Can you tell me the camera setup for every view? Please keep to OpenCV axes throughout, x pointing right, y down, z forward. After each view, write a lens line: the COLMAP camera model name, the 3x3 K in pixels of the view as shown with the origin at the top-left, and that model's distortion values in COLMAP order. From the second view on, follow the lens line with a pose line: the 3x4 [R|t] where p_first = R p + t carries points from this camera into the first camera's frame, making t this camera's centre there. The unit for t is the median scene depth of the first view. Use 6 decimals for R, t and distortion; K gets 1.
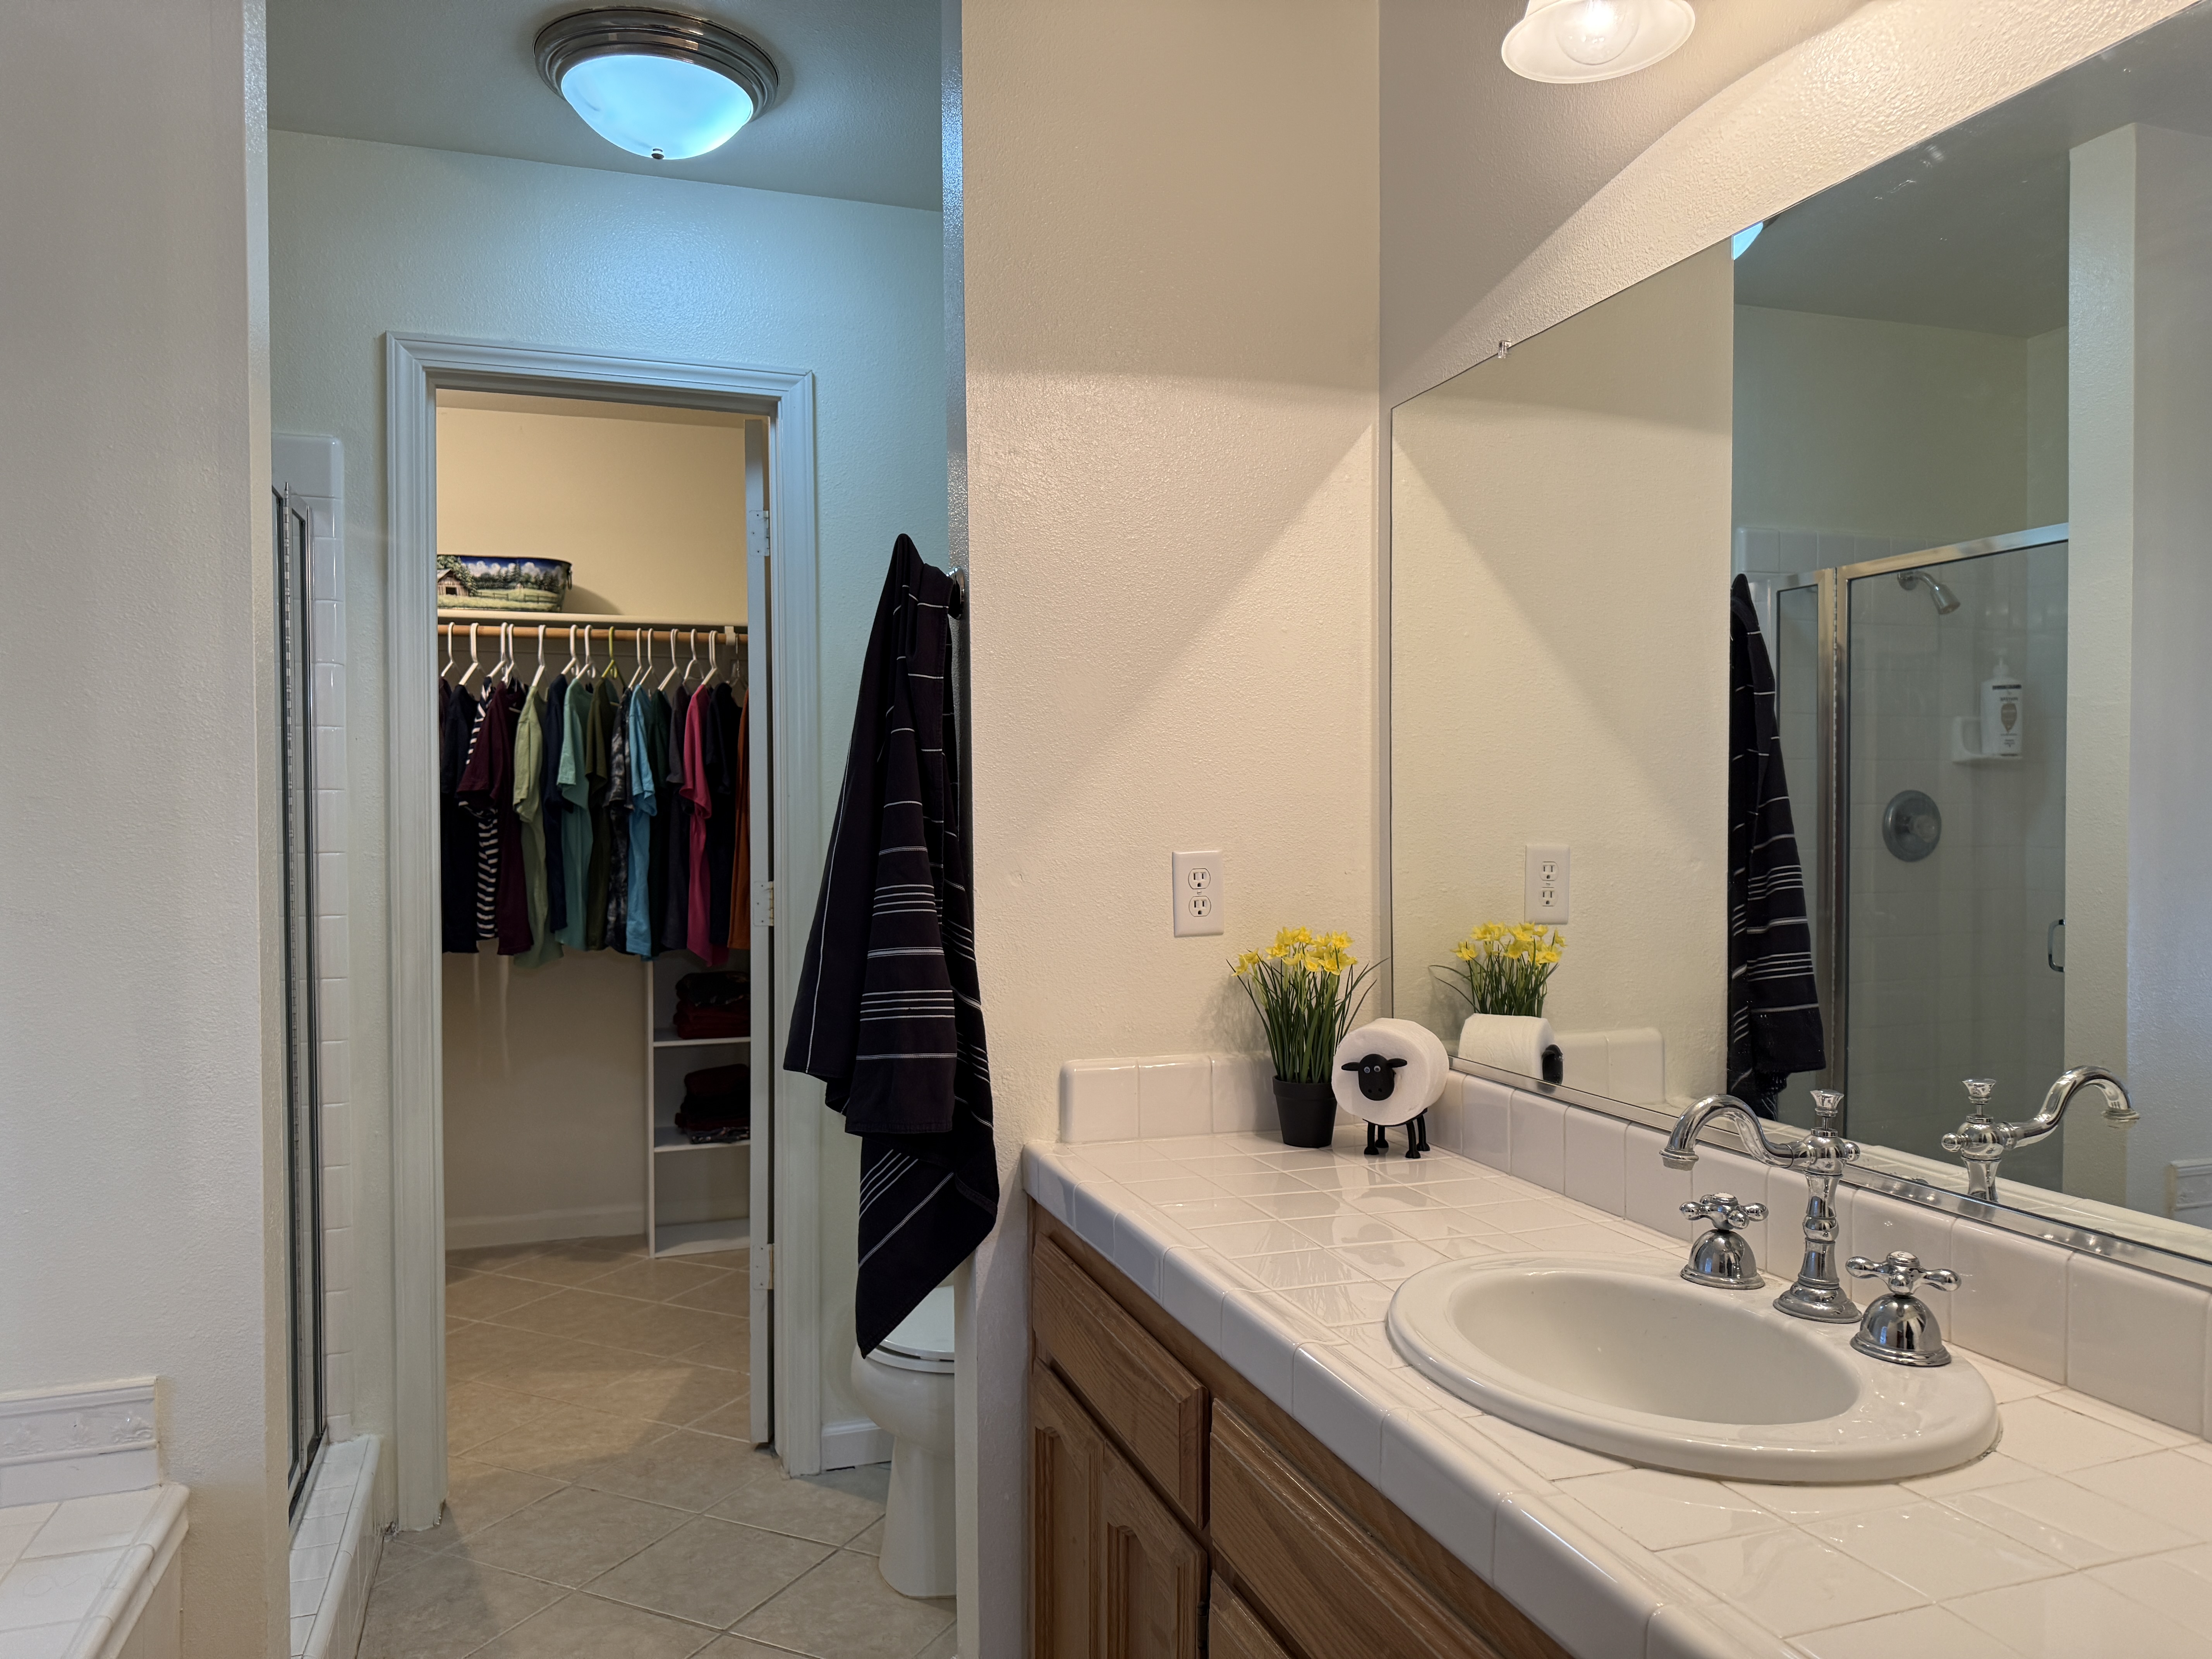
lens RADIAL K [[1555.4, 0, 1105.0], [0, 1555.4, 826.4], [0, 0, 1]] dist [0.007266, -0.014788]
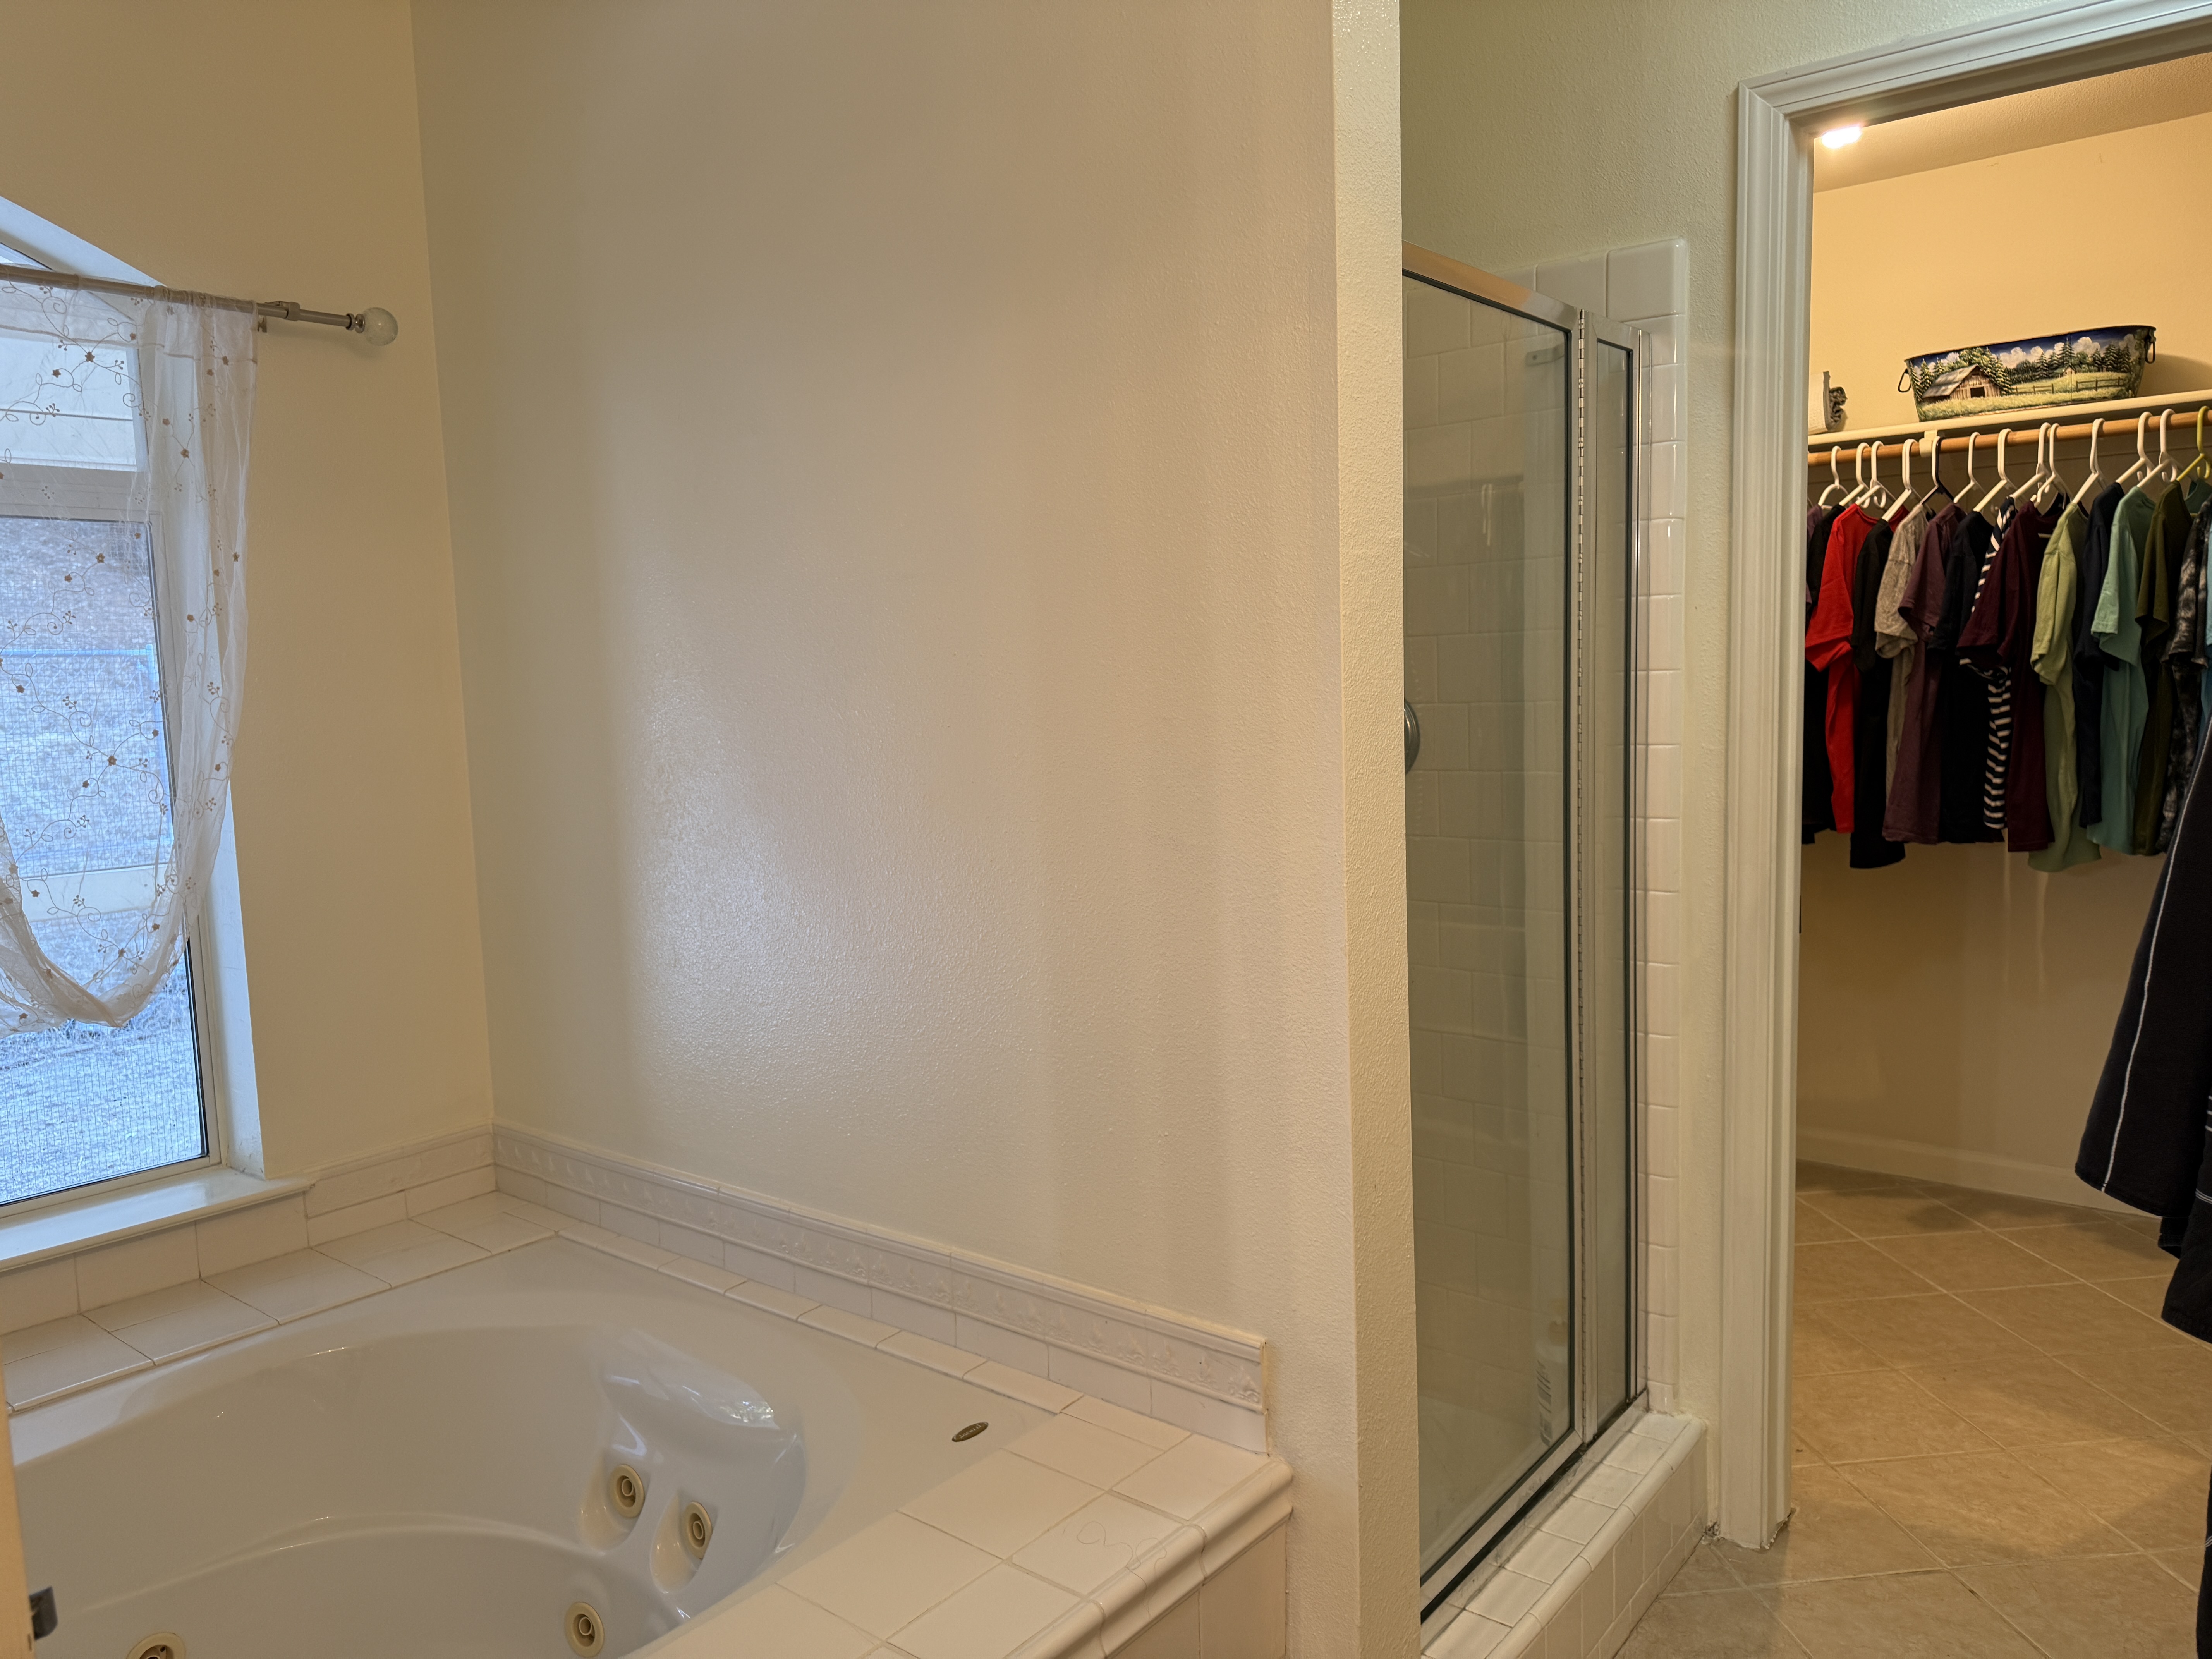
lens RADIAL K [[1555.4, 0, 1103.7], [0, 1555.4, 832.8], [0, 0, 1]] dist [0.007266, -0.014788]
pose [[0.522233, 0.076398, -0.849374, 0.044867], [0.022600, 0.994390, 0.103337, -0.019481], [0.852504, -0.073162, 0.517576, 0.192542]]
